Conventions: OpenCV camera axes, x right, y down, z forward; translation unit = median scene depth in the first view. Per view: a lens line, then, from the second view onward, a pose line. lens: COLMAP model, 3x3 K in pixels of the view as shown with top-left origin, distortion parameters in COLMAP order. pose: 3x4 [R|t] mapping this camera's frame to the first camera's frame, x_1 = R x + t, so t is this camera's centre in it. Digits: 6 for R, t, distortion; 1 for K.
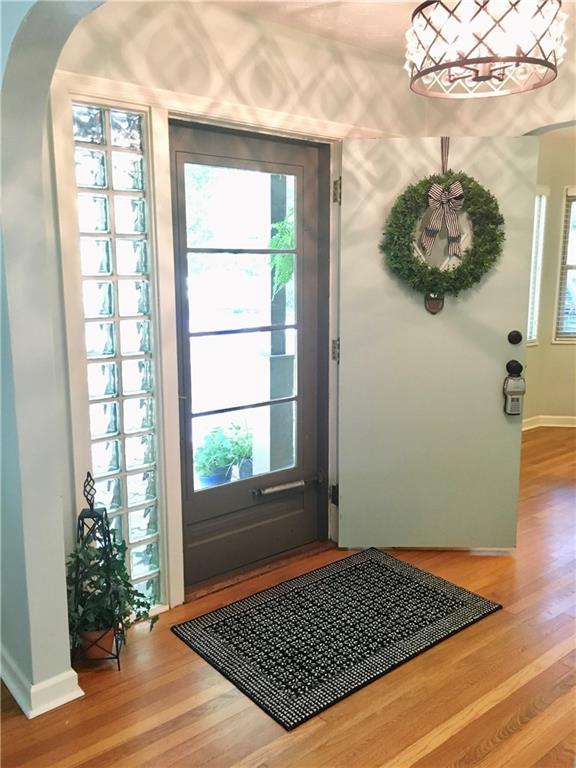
lens RADIAL K [[656.0, 0, 288.0], [0, 656.0, 384.0], [0, 0, 1]] dist [0.088187, -0.107026]
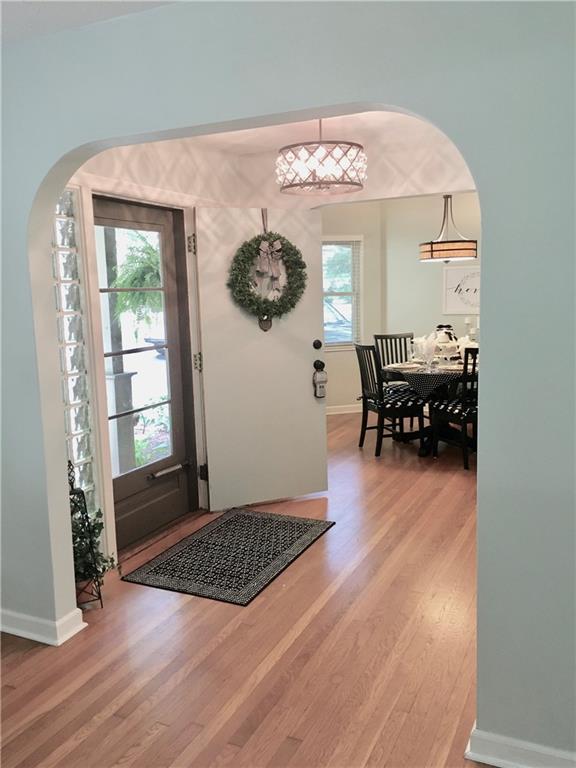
lens RADIAL K [[656.0, 0, 288.0], [0, 656.0, 384.0], [0, 0, 1]] dist [0.088187, -0.107026]
pose [[0.905398, -0.083417, 0.416289, -0.340653], [0.100062, 0.994813, -0.018285, 0.038365], [-0.412604, 0.058210, 0.909048, -0.299162]]
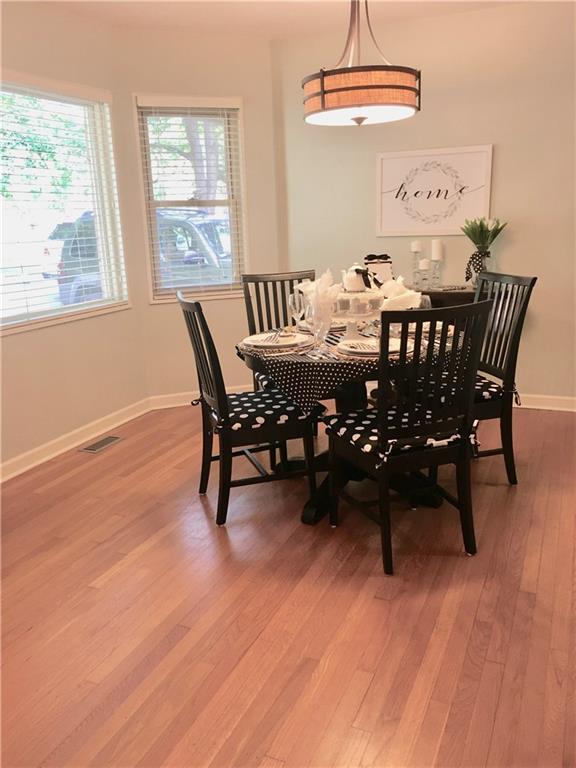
lens RADIAL K [[656.0, 0, 288.0], [0, 656.0, 384.0], [0, 0, 1]] dist [0.088187, -0.107026]
pose [[0.888366, -0.143068, 0.436277, 0.356910], [0.115168, 0.989270, 0.089901, -0.035565], [-0.444457, -0.029619, 0.895310, 0.434956]]
